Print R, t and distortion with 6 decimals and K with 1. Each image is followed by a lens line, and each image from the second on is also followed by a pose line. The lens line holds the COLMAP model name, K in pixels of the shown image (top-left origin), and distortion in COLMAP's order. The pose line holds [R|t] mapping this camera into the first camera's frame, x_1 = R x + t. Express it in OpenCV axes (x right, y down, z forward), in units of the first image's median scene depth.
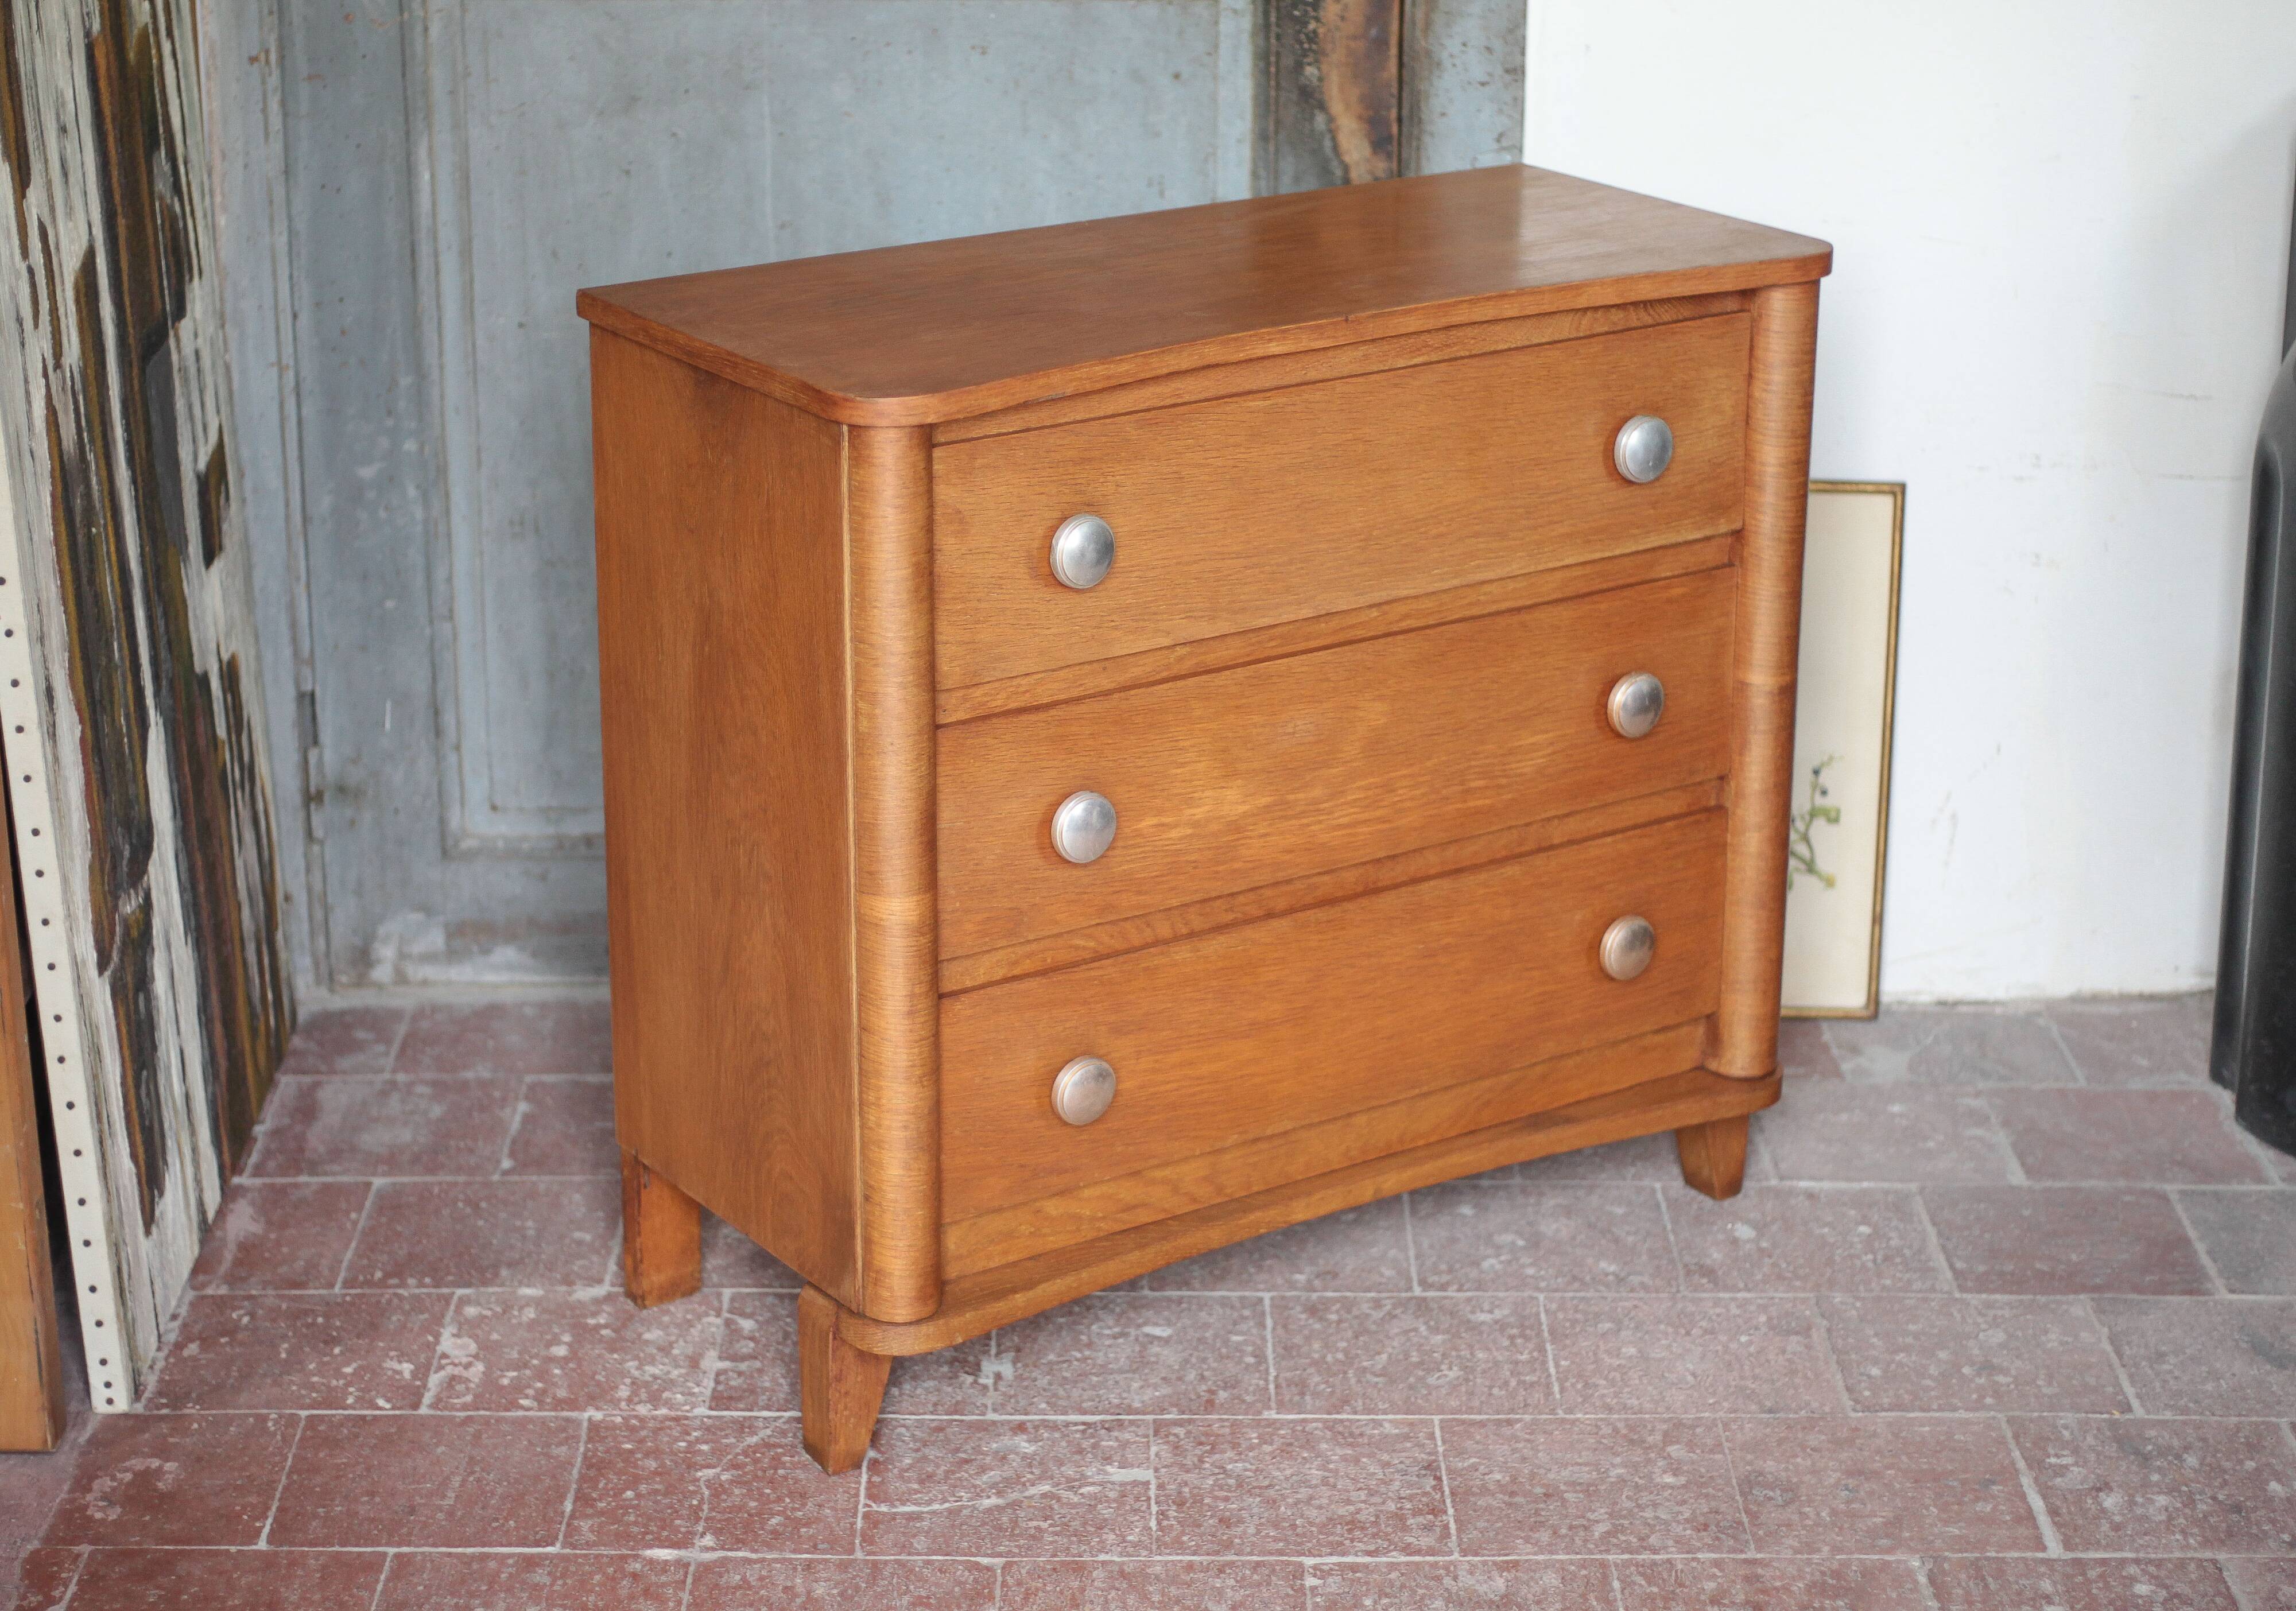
lens RADIAL K [[4602.0, 0, 1151.0], [0, 4602.0, 761.1], [0, 0, 1]] dist [-0.061057, 0.027629]
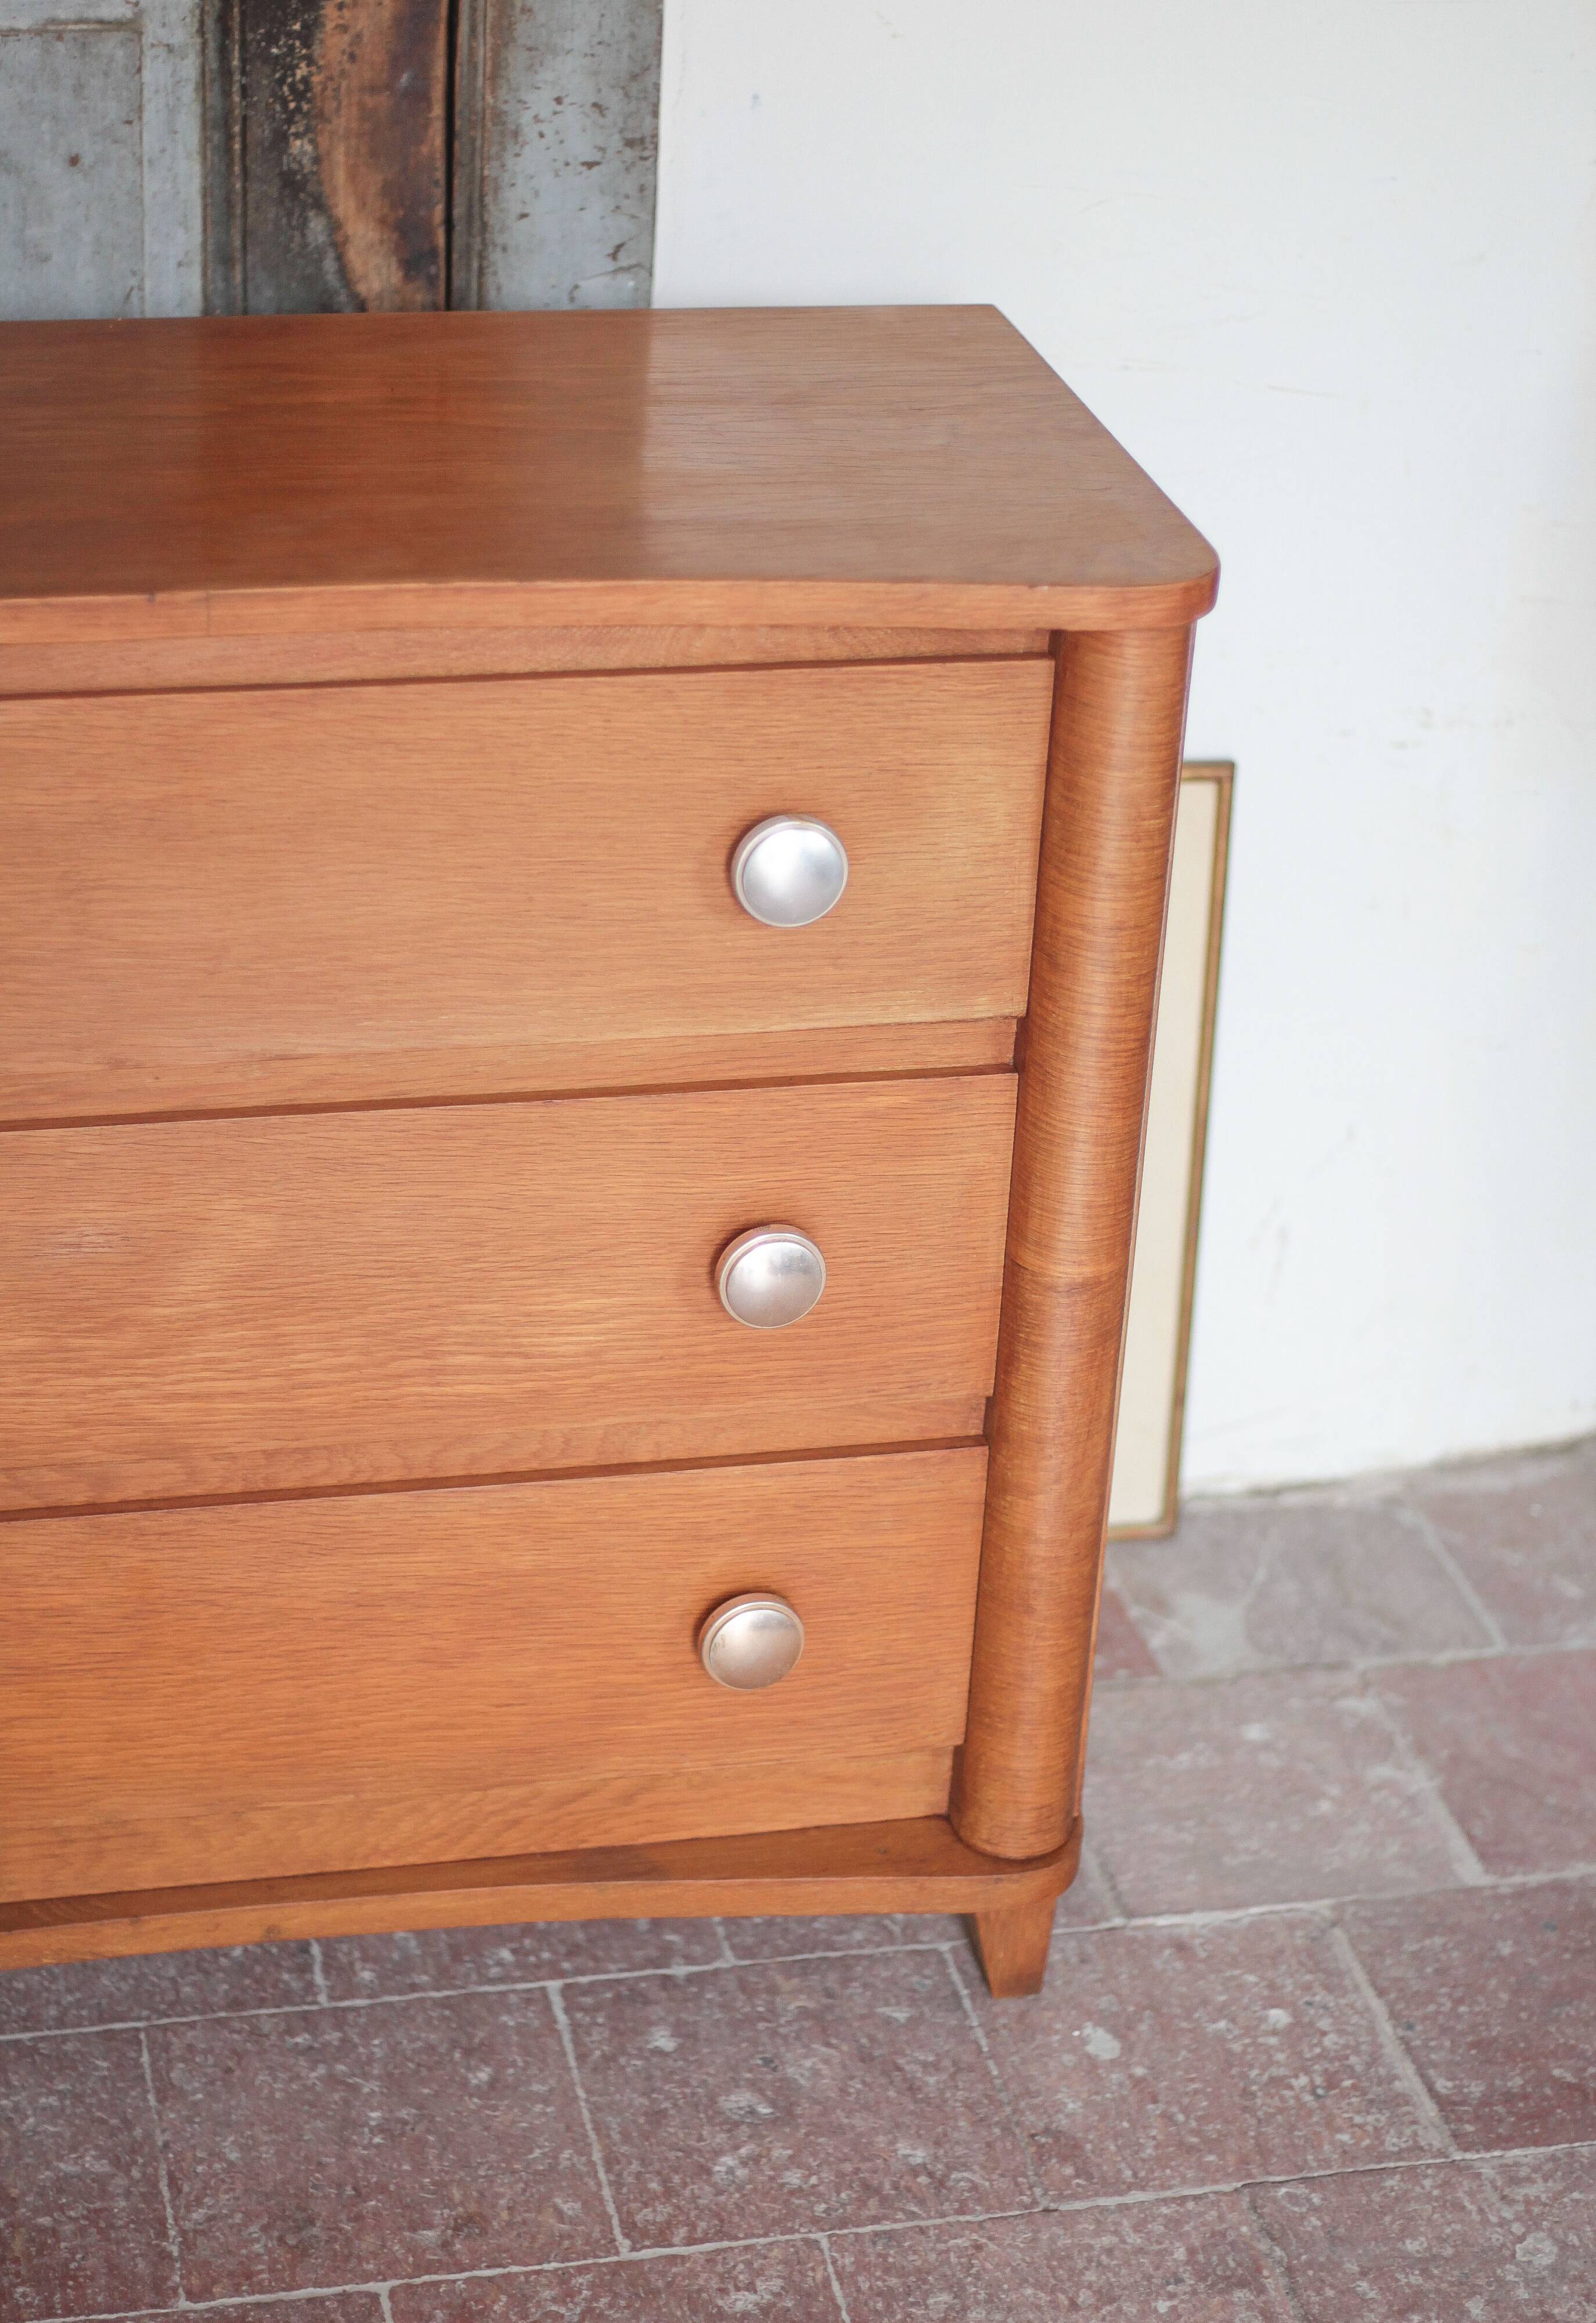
lens RADIAL K [[4560.1, 0, 807.9], [0, 4560.1, 1173.5], [0, 0, 1]] dist [-0.117530, 0.139682]
pose [[0.975210, -0.065213, 0.211452, -0.034919], [0.027850, 0.984160, 0.175079, -0.125001], [-0.219520, -0.164850, 0.961580, 0.417142]]
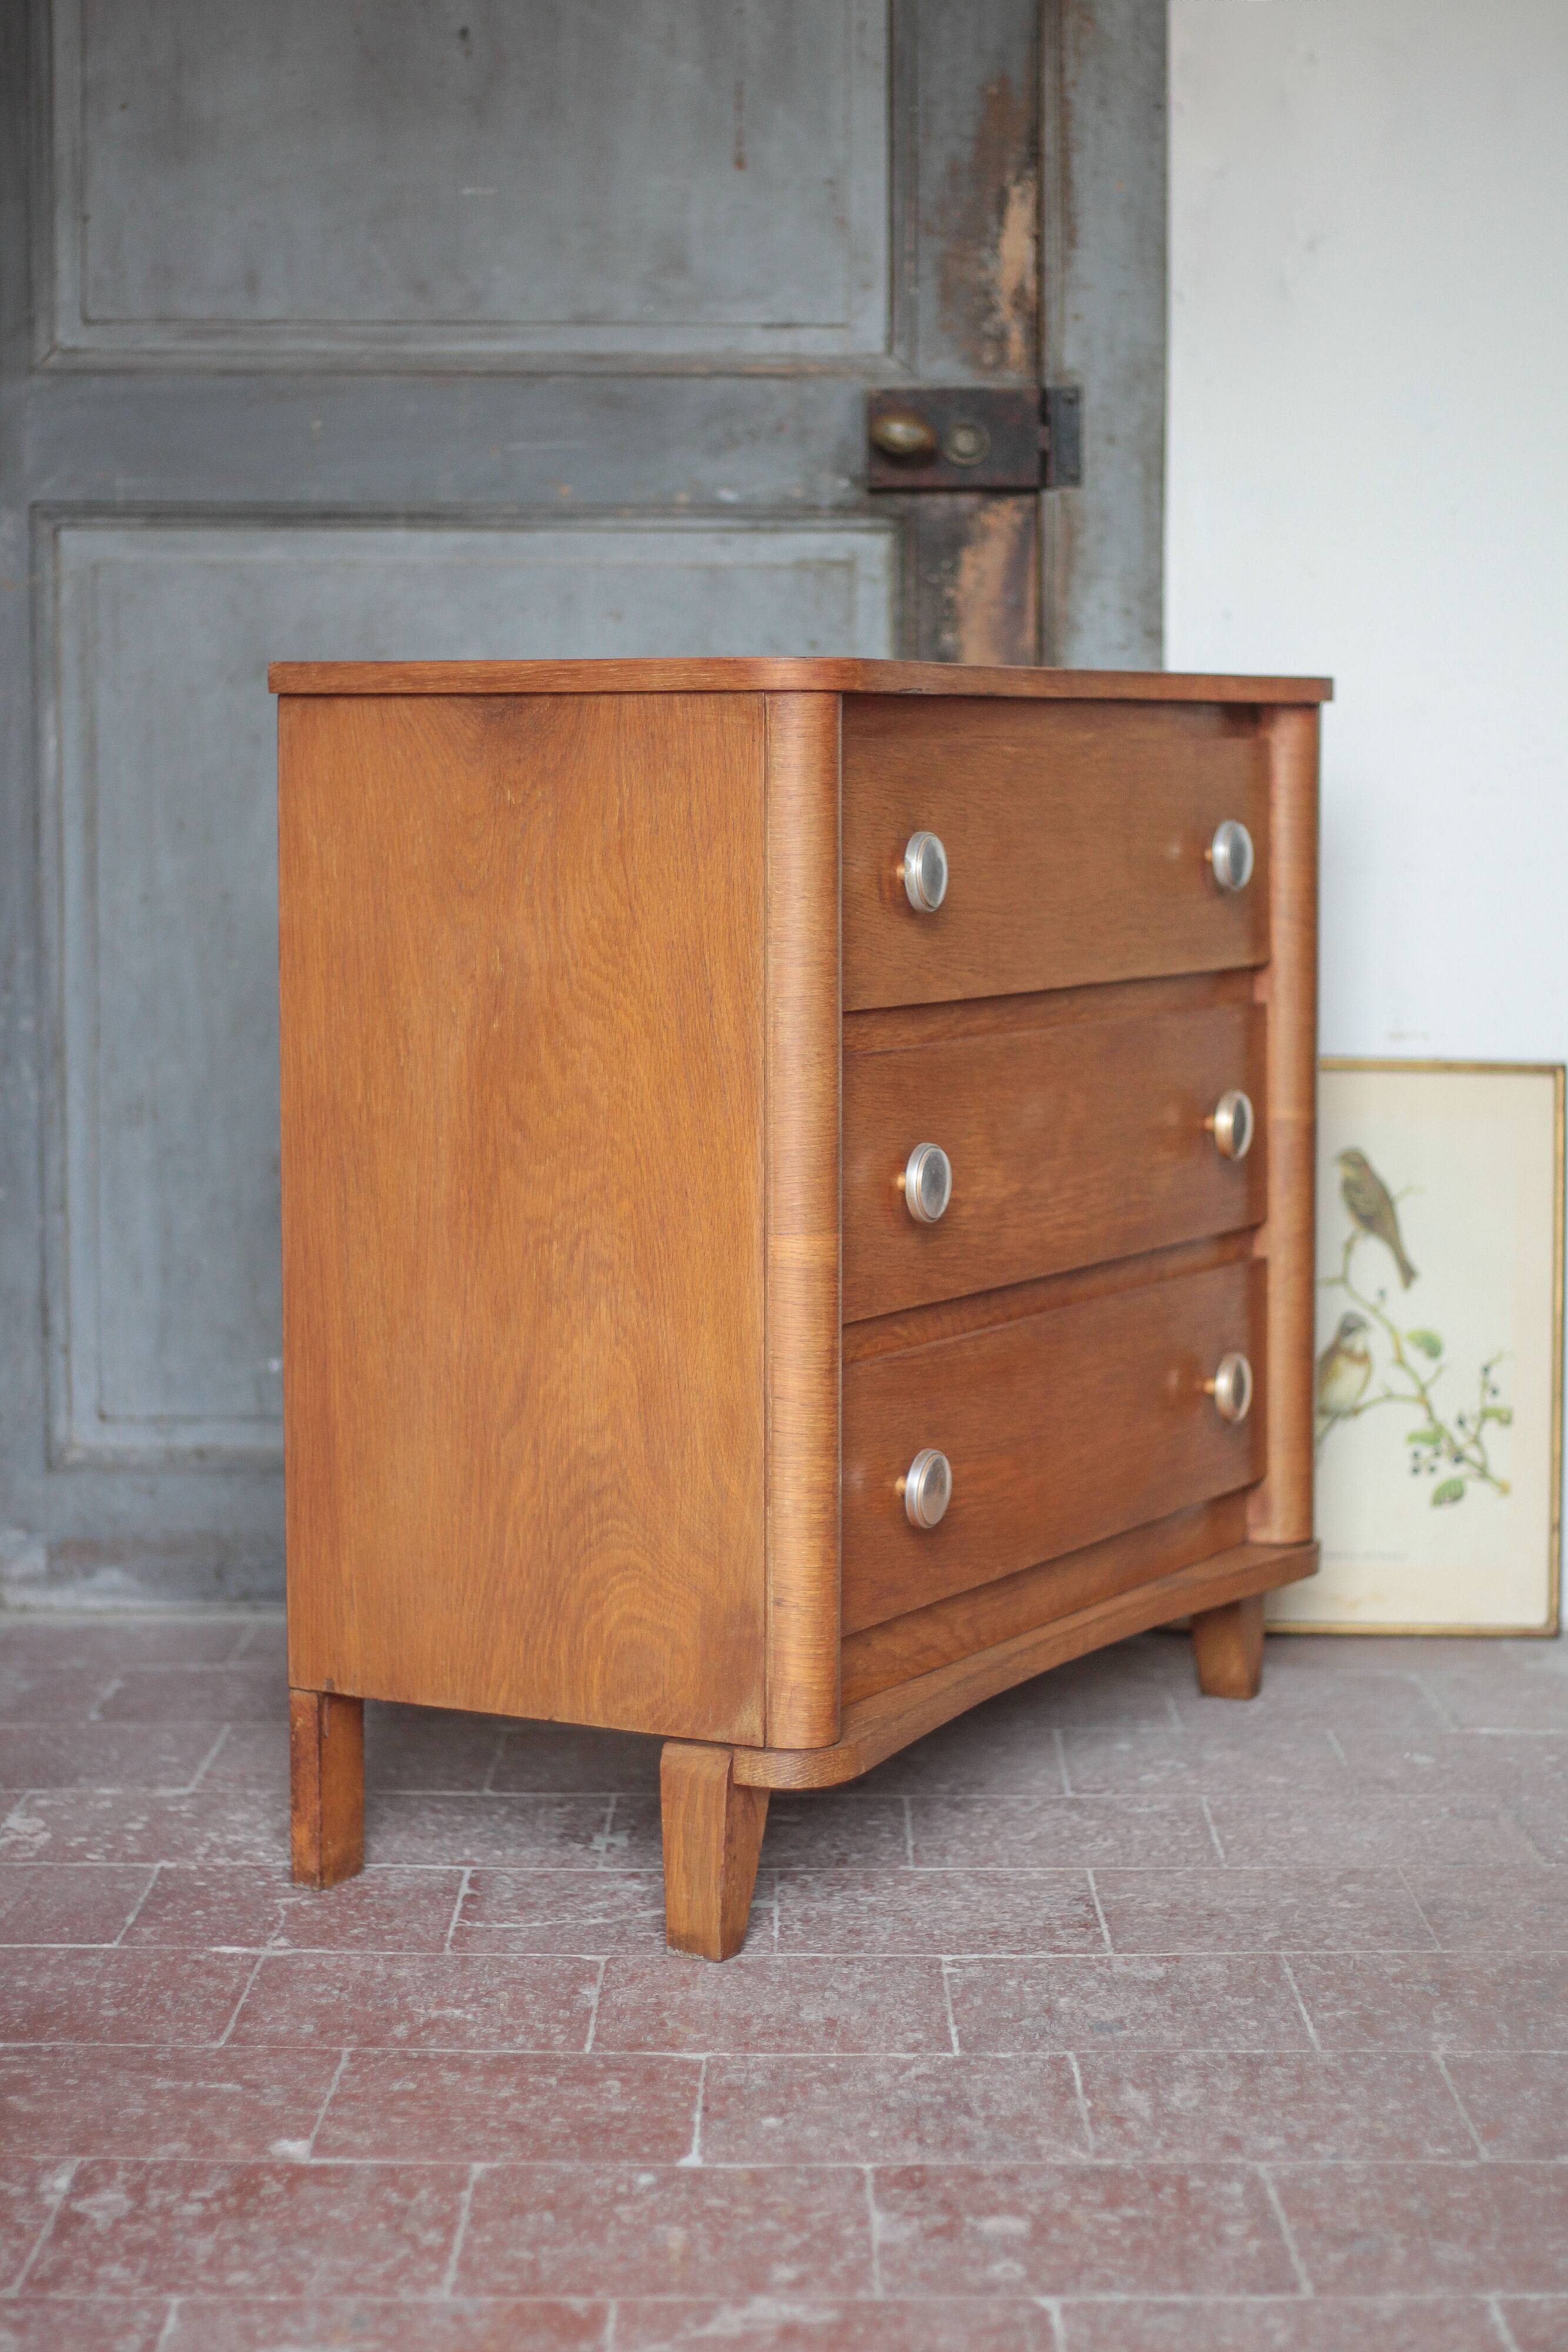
lens RADIAL K [[4468.3, 0, 840.6], [0, 4468.3, 1141.0], [0, 0, 1]] dist [-0.049965, -0.187327]
pose [[0.999995, -0.002989, -0.000757, 0.012420], [0.002719, 0.970623, -0.240588, 0.194176], [0.001454, 0.240585, 0.970627, 0.094742]]
